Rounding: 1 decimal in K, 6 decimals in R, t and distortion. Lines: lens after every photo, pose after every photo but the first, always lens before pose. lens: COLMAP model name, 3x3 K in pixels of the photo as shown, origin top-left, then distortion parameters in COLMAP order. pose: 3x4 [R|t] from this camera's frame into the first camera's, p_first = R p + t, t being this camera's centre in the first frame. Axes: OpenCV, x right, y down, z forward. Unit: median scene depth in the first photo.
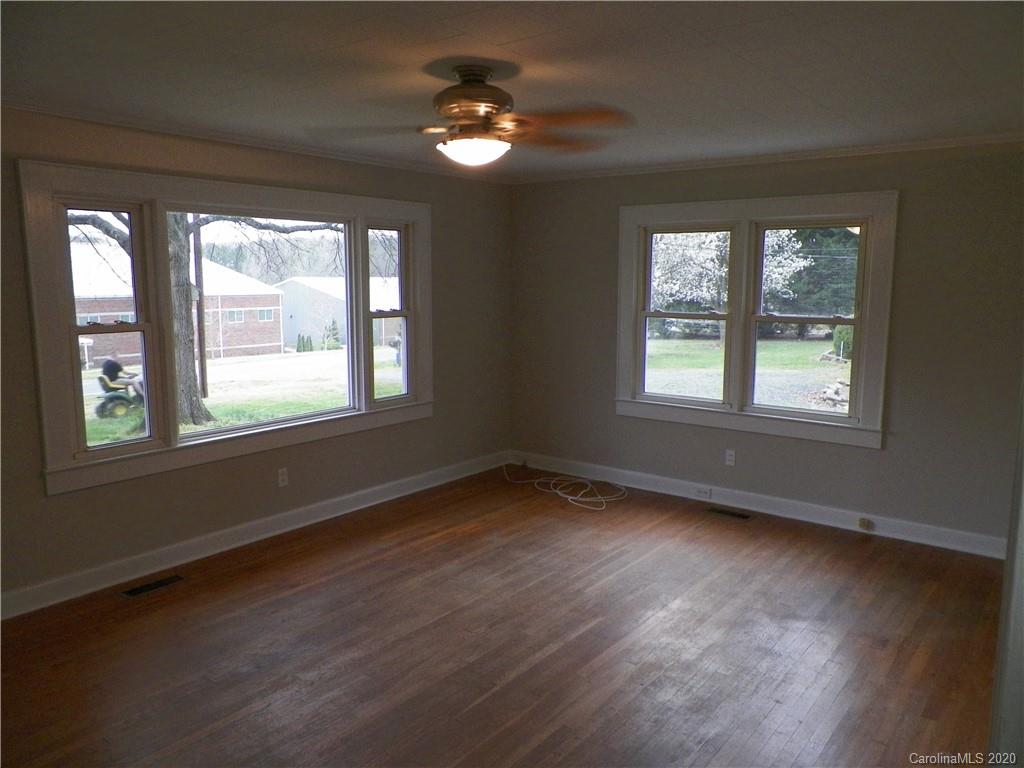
lens RADIAL K [[764.4, 0, 511.4], [0, 764.4, 381.6], [0, 0, 1]] dist [0.009018, -0.007776]
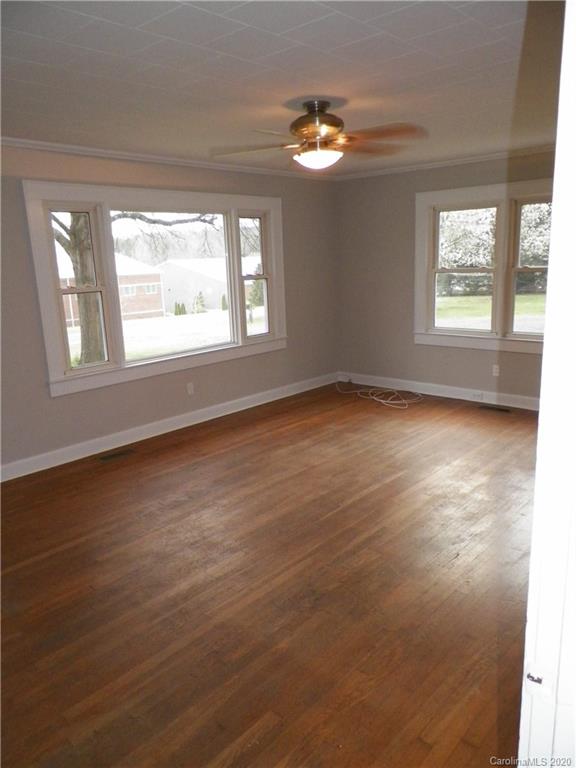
lens RADIAL K [[573.3, 0, 290.3], [0, 573.3, 385.4], [0, 0, 1]] dist [0.009018, -0.007776]
pose [[0.996834, -0.022676, -0.076211, -0.017769], [0.029313, 0.995766, 0.087129, 0.027843], [0.073913, -0.089087, 0.993278, -0.109540]]
